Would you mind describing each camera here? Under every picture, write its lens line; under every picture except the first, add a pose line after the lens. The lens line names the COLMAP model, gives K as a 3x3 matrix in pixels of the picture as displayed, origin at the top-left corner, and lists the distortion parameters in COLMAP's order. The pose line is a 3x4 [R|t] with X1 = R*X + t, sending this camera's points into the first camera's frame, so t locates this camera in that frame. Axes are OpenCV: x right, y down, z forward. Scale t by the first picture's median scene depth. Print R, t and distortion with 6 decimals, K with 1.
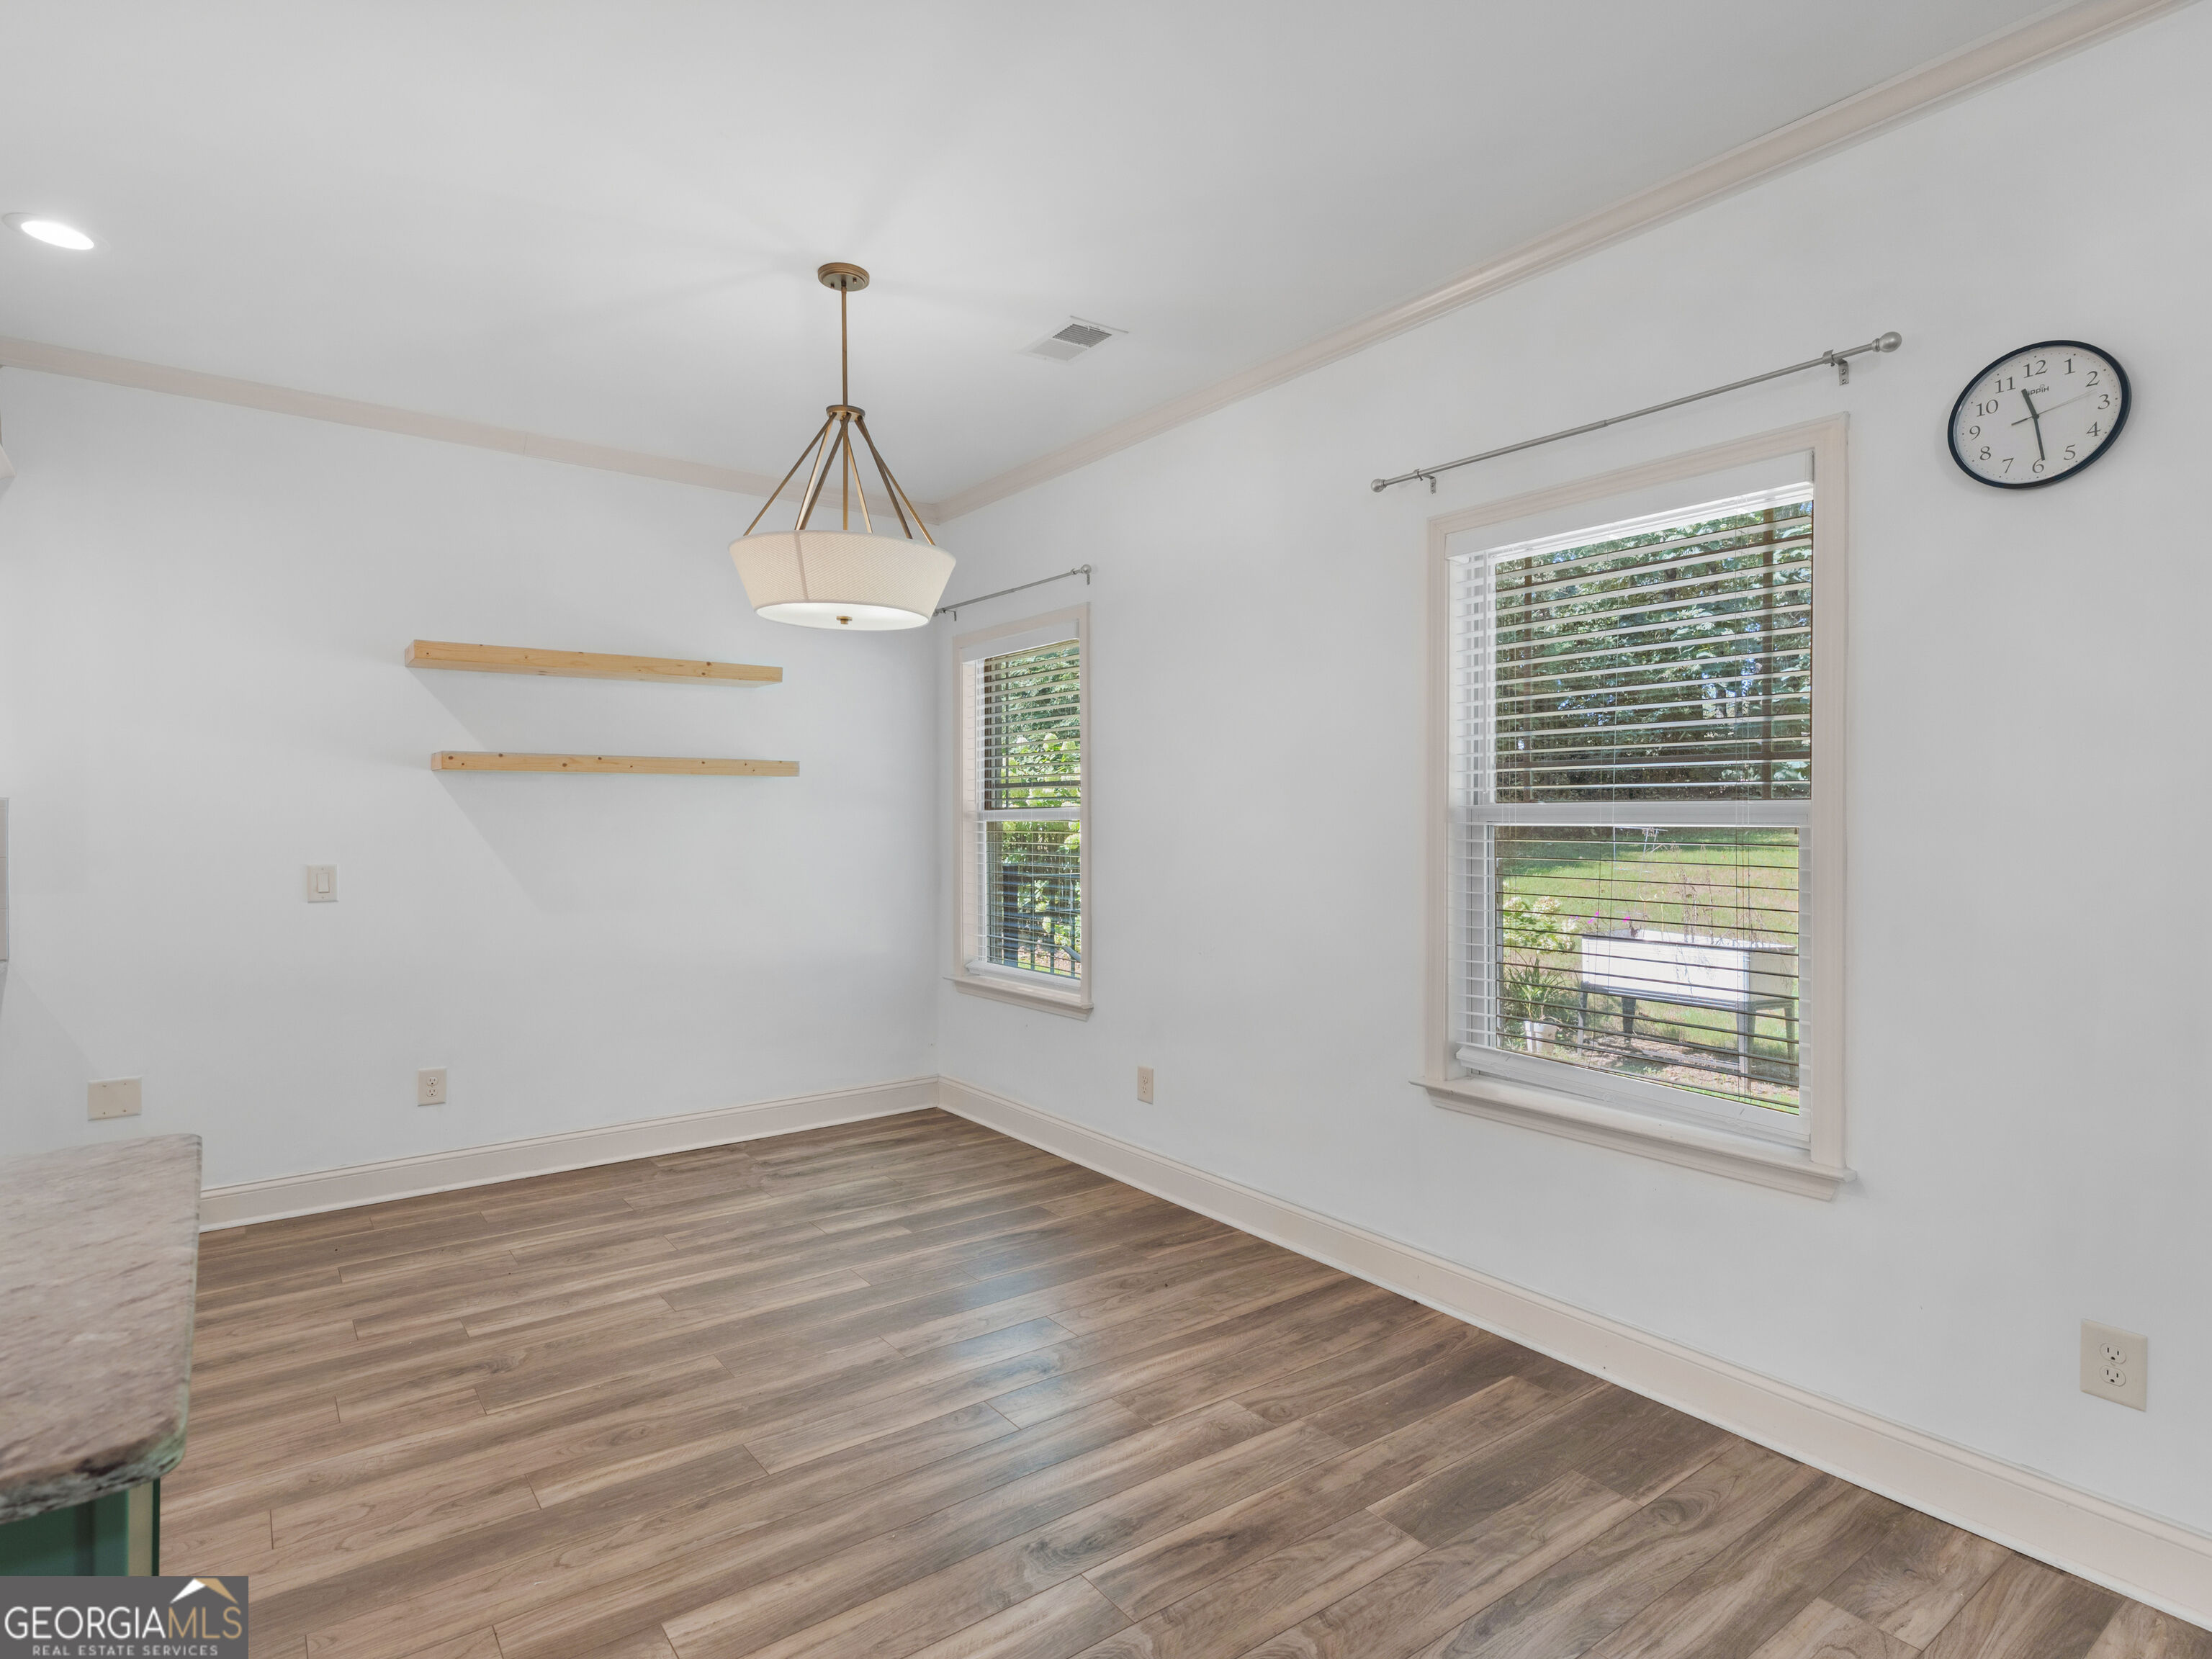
lens RADIAL K [[1155.7, 0, 1129.9], [0, 1155.7, 809.6], [0, 0, 1]] dist [0.012337, -0.001001]
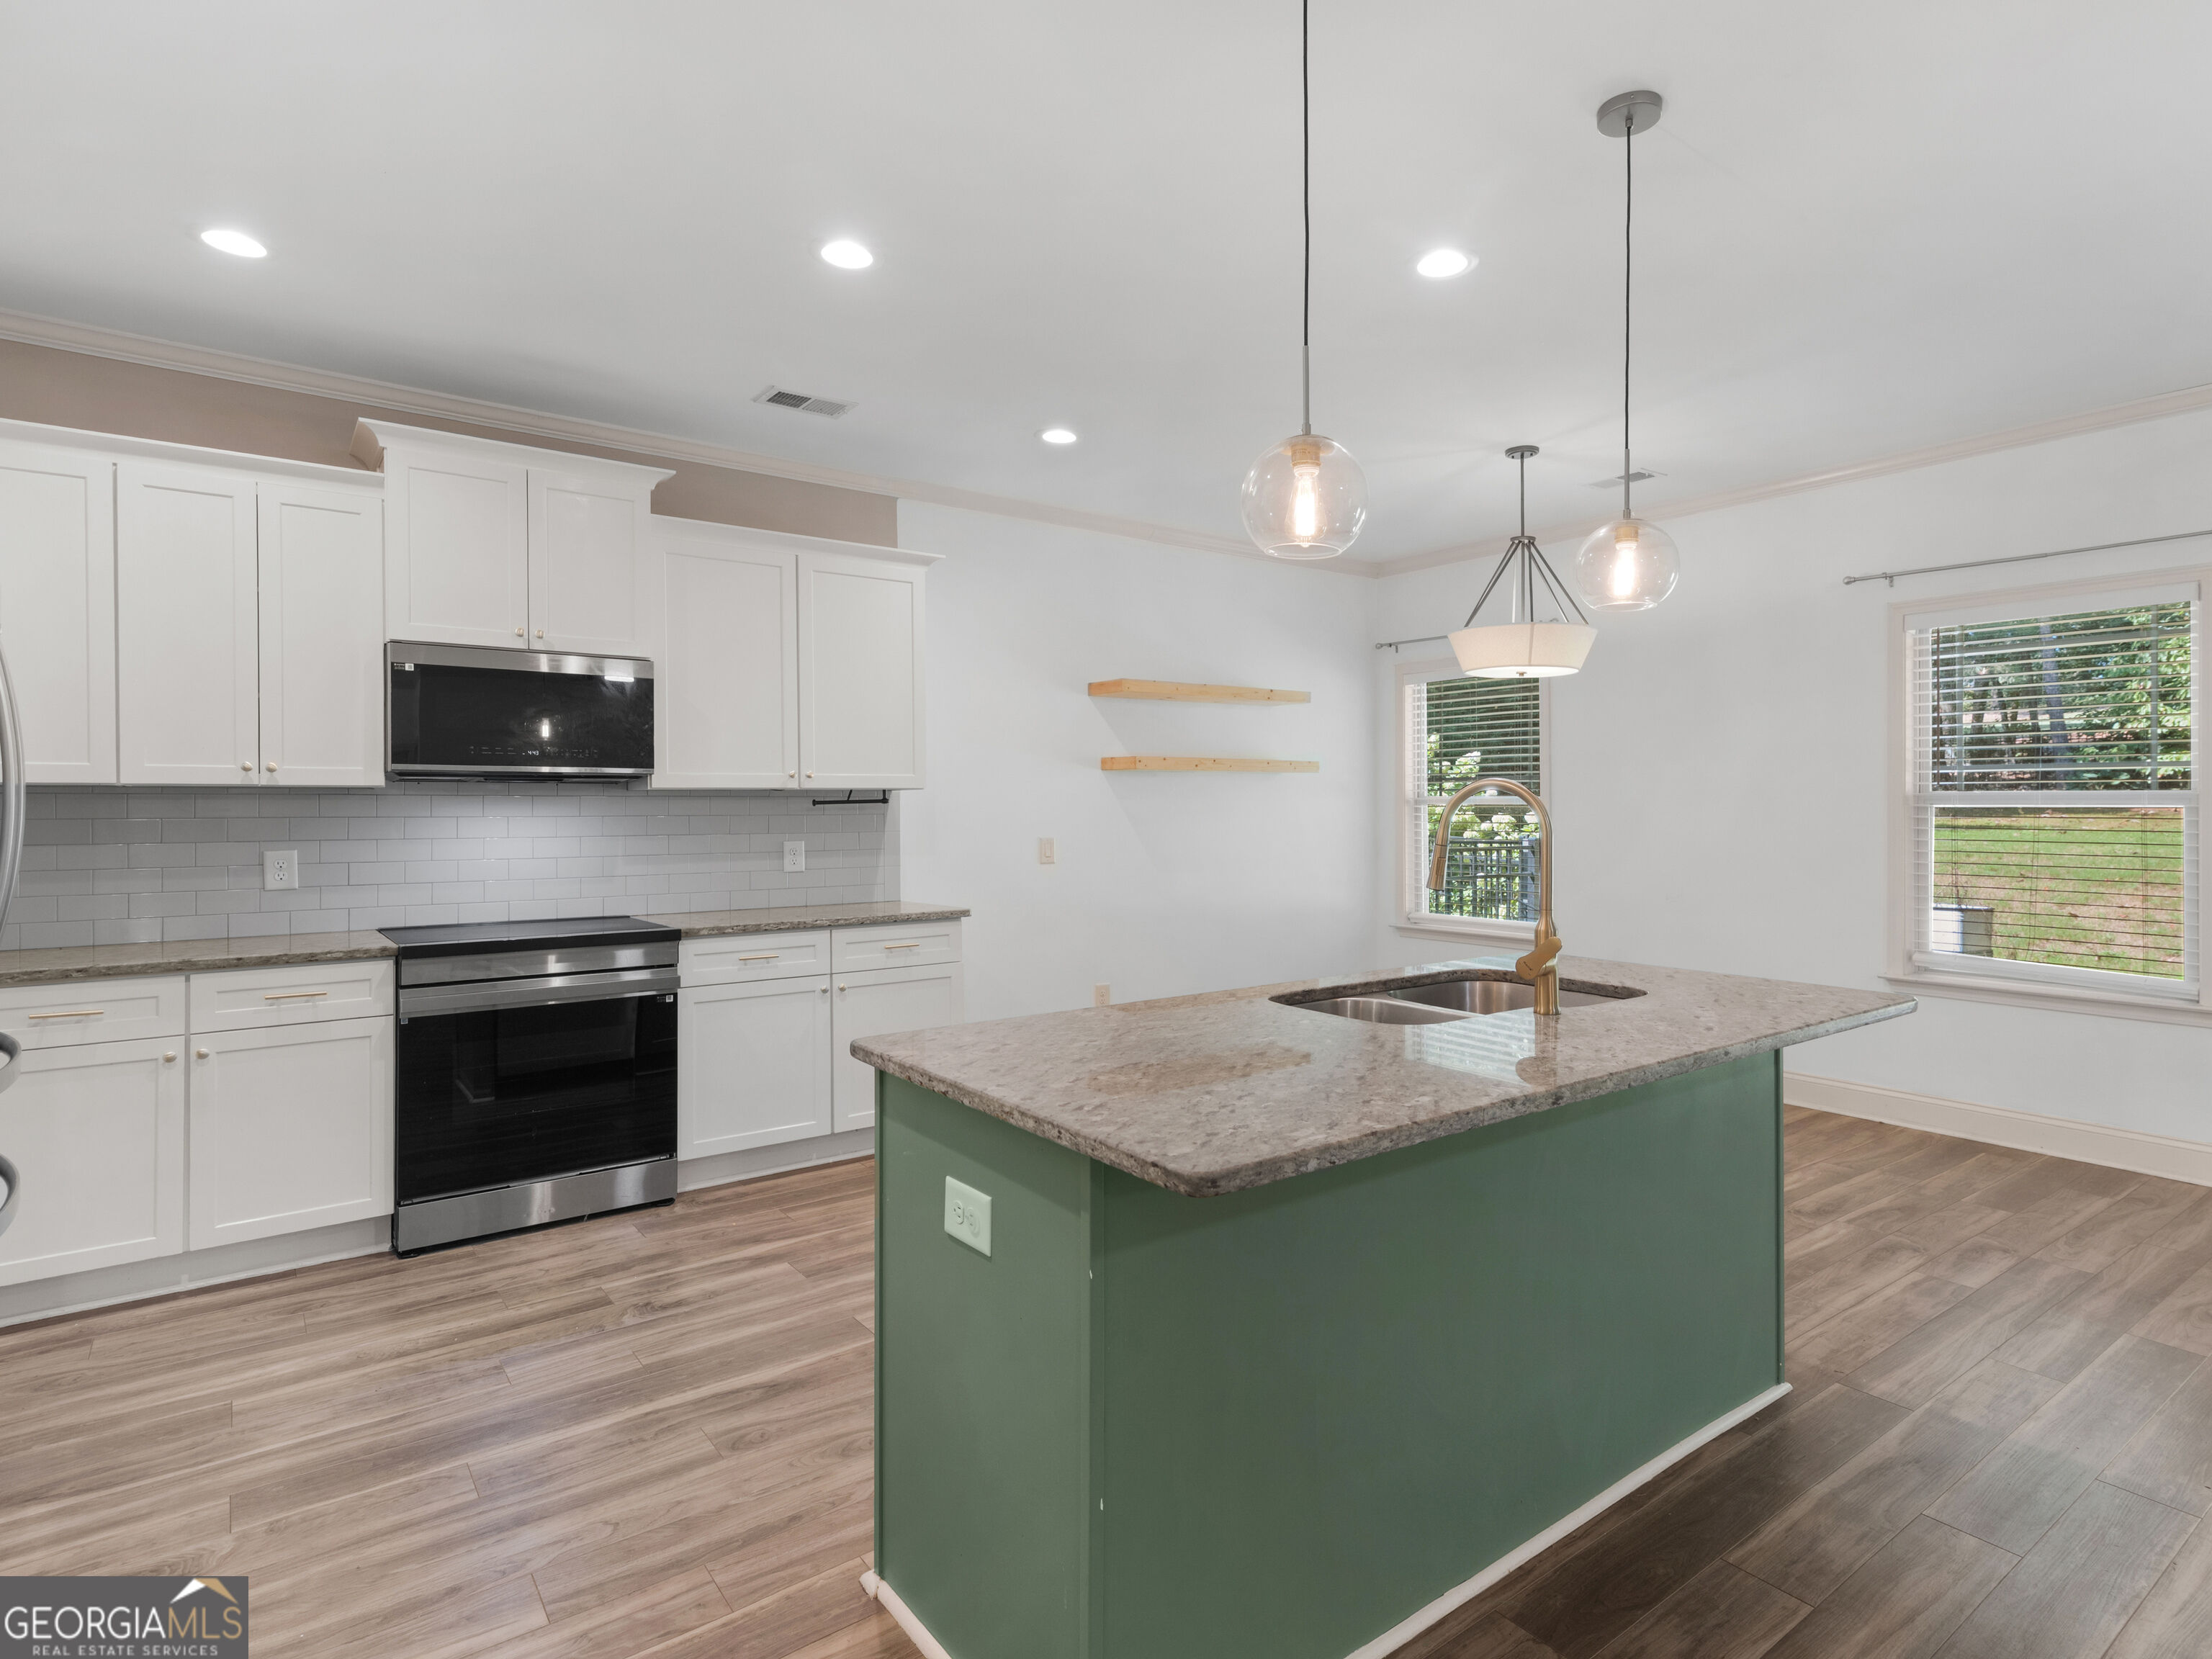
lens RADIAL K [[1143.9, 0, 1193.7], [0, 1143.9, 789.8], [0, 0, 1]] dist [0.013294, -0.000186]
pose [[0.999951, -0.003140, 0.009387, -0.696657], [0.003188, 0.999982, -0.005110, -0.003614], [-0.009371, 0.005140, 0.999943, -0.518278]]
